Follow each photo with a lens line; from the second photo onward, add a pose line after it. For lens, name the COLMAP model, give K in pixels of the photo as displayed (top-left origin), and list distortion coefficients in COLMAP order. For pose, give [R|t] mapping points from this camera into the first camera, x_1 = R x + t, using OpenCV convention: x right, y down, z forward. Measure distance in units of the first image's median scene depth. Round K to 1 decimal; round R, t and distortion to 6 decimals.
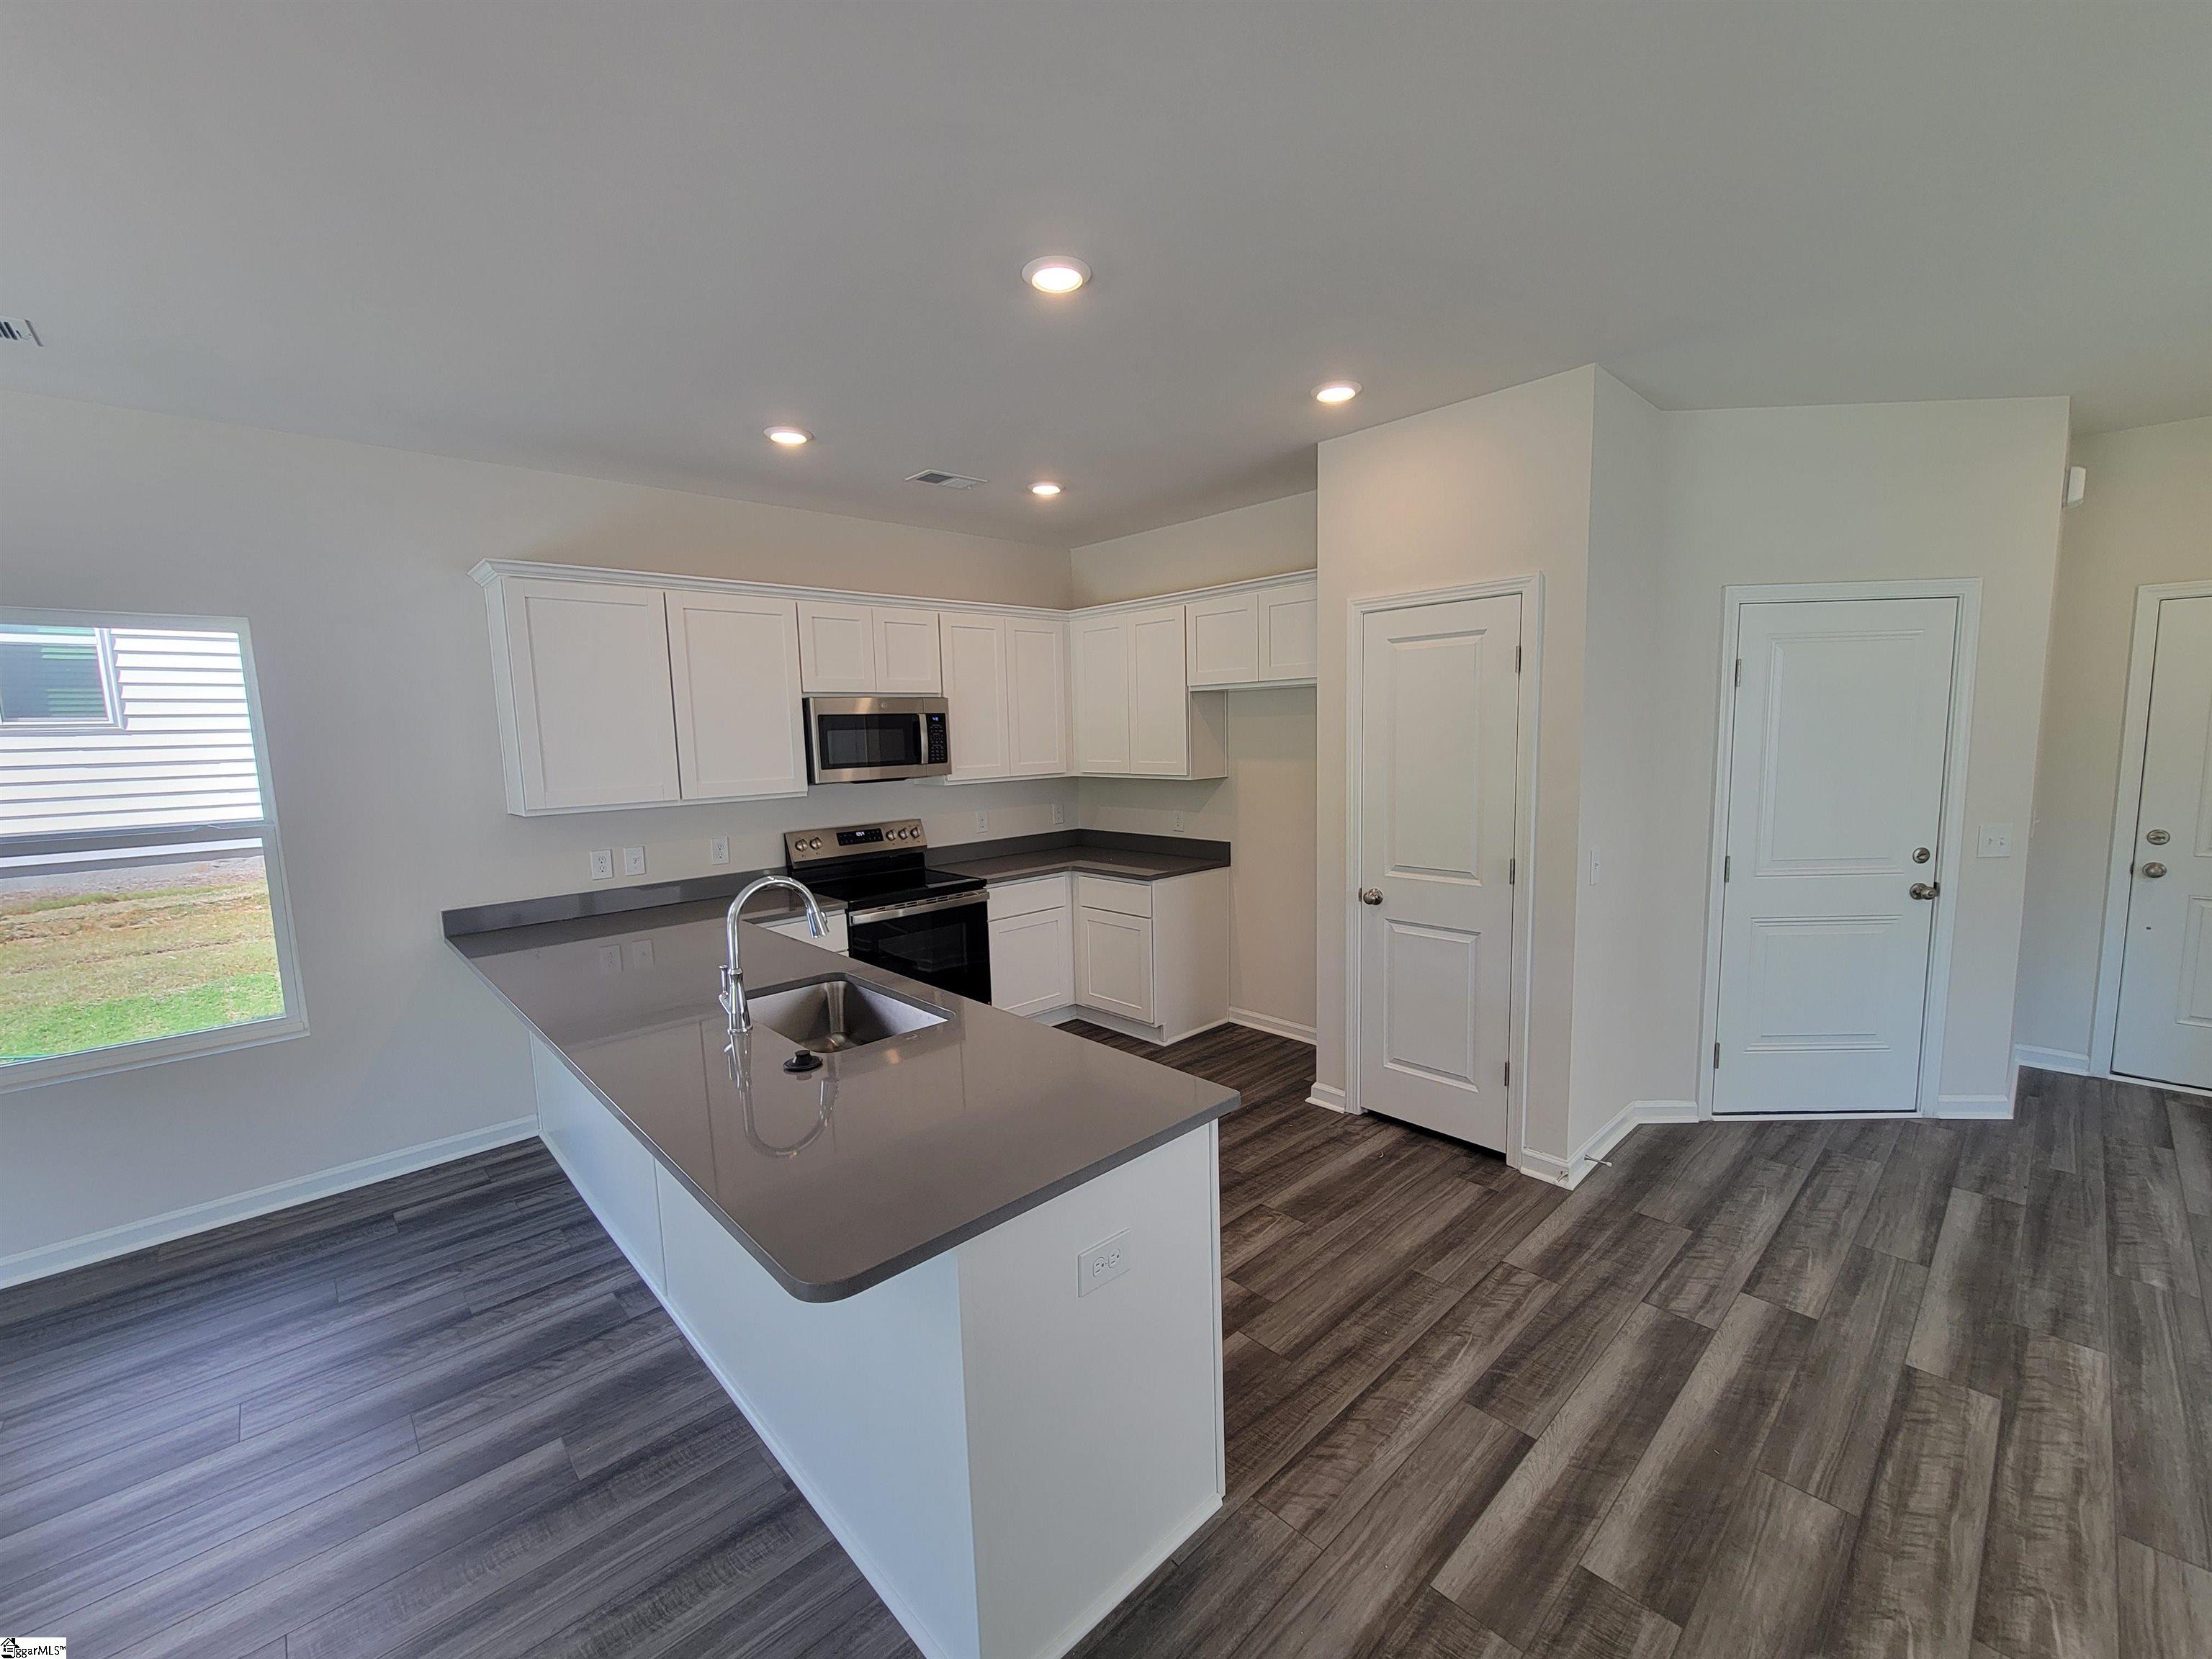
lens RADIAL K [[904.8, 0, 1100.0], [0, 904.8, 834.1], [0, 0, 1]] dist [0.001313, 0.000176]
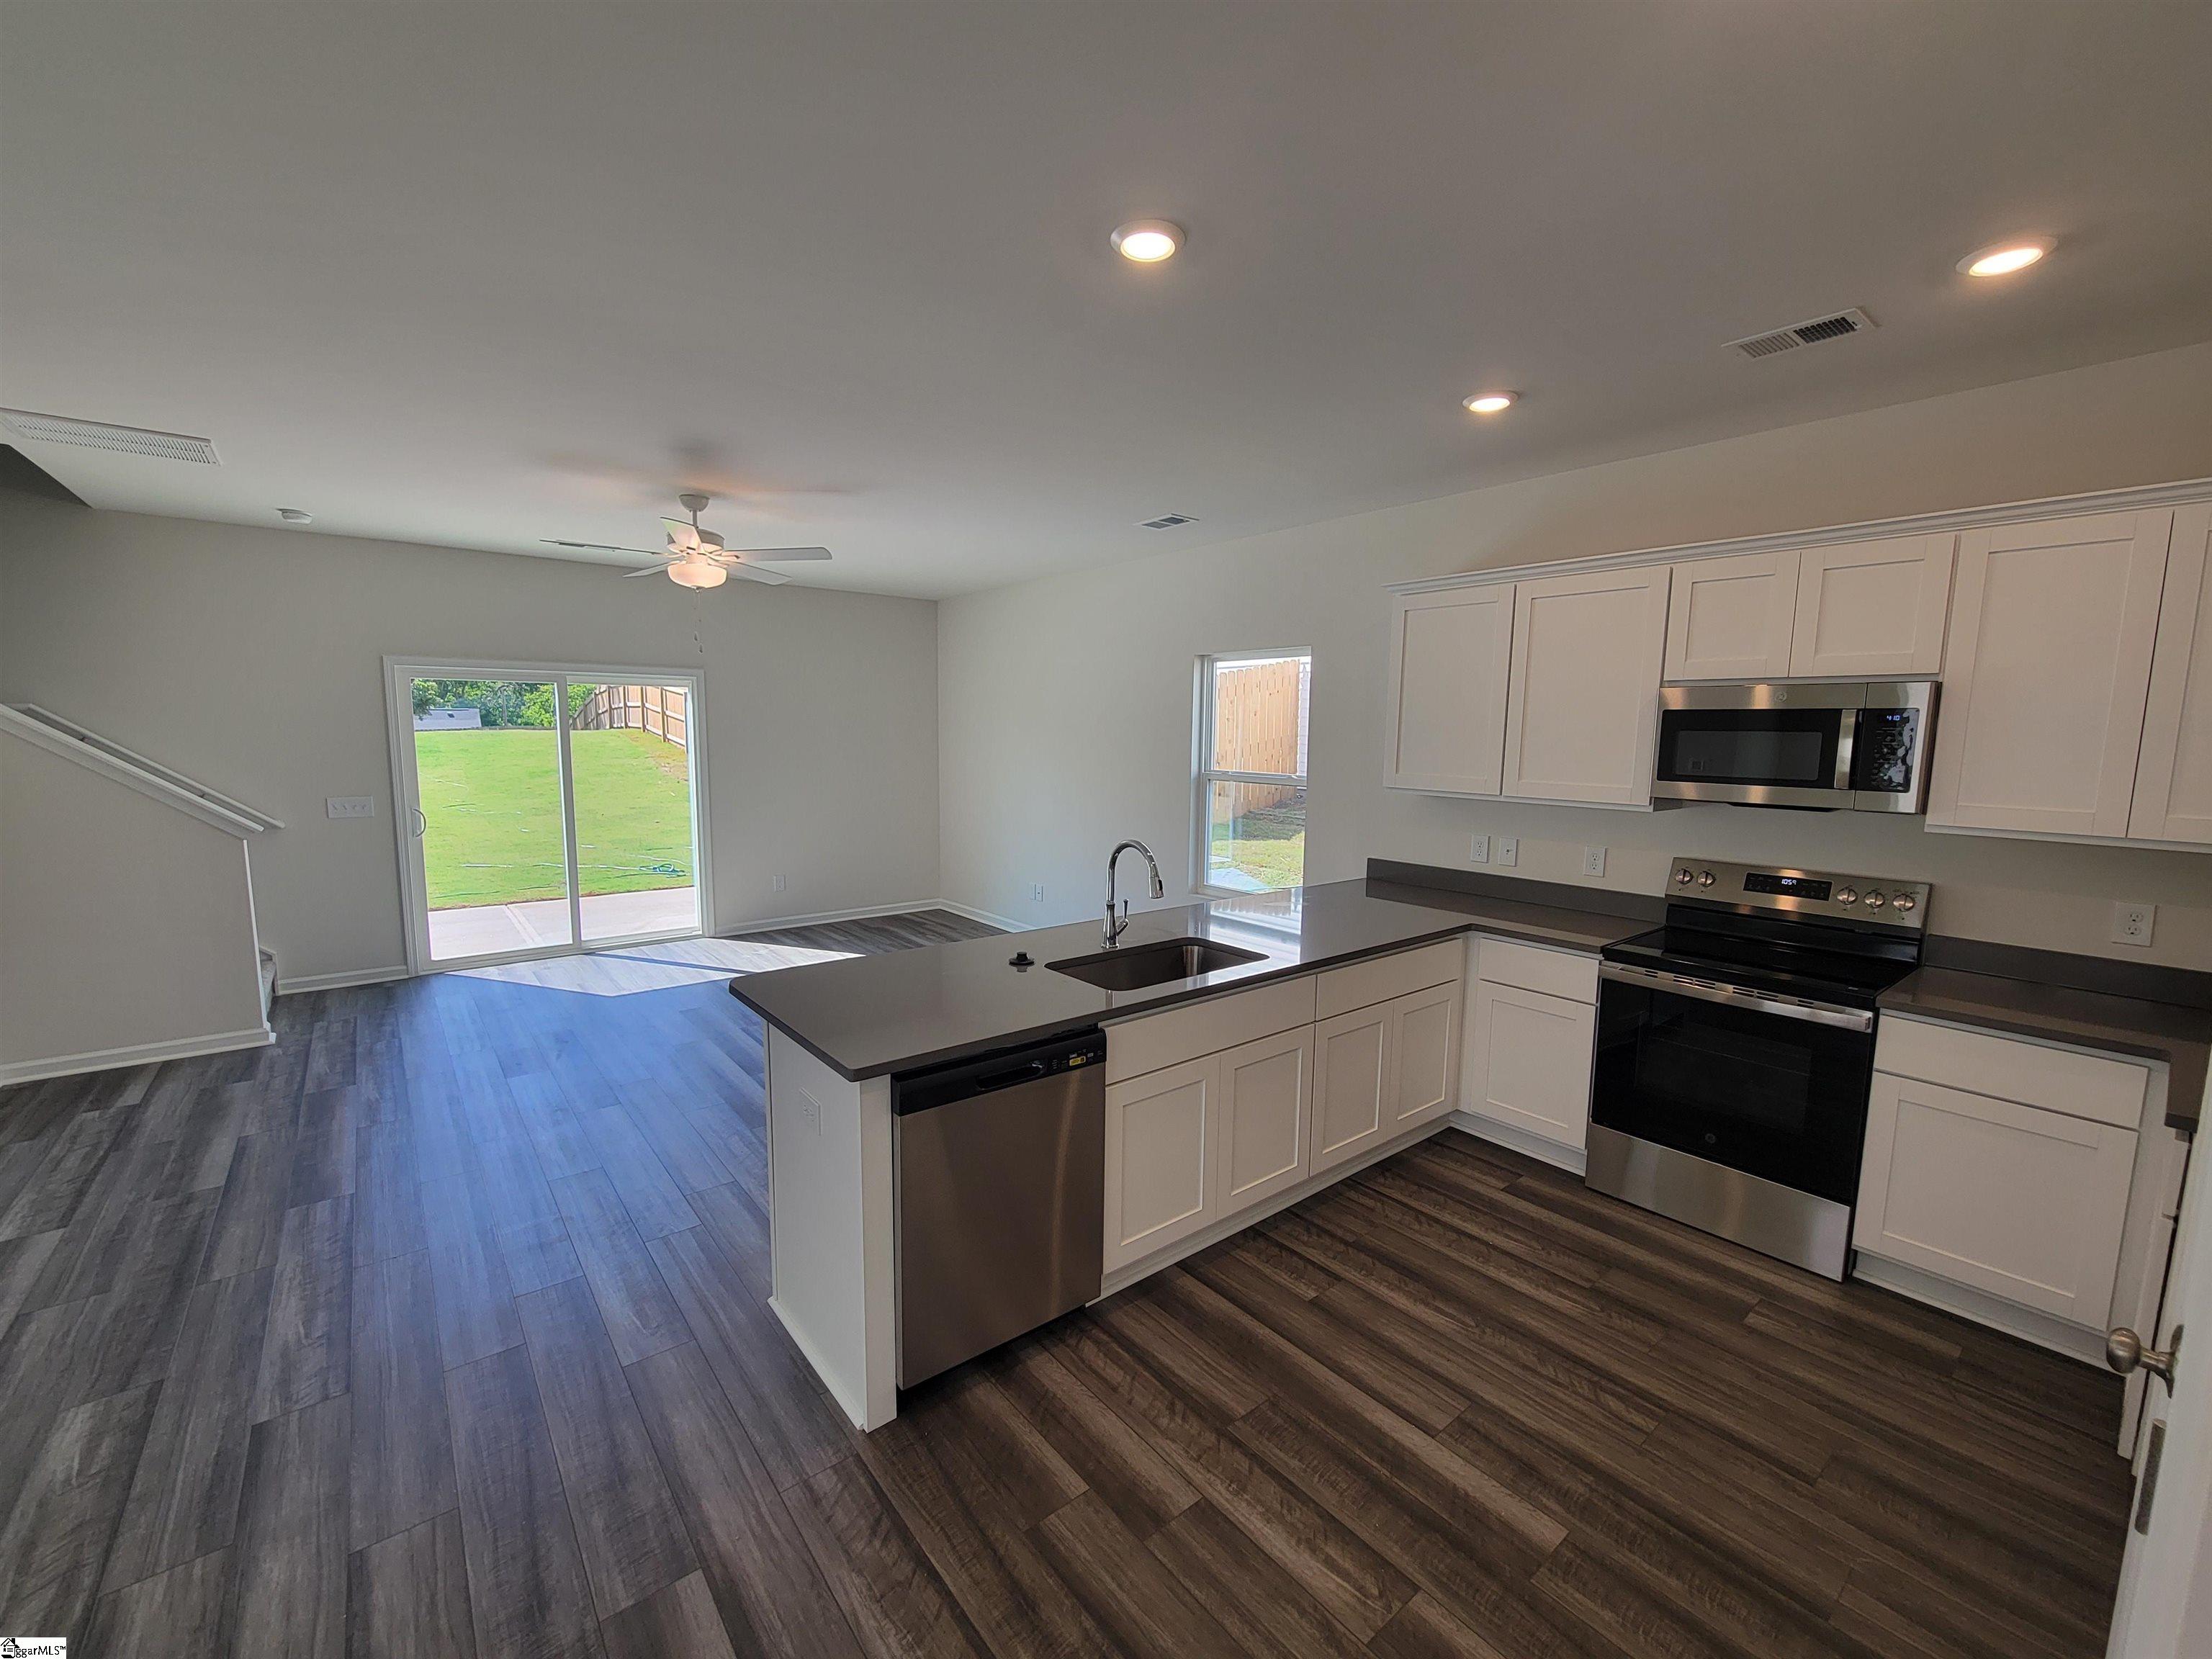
lens RADIAL K [[904.8, 0, 1100.0], [0, 904.8, 834.1], [0, 0, 1]] dist [0.001313, 0.000176]
pose [[-0.064145, 0.146499, -0.987129, 0.935471], [-0.128784, 0.979679, 0.153762, -0.156256], [0.989596, 0.136989, -0.043975, 1.050080]]
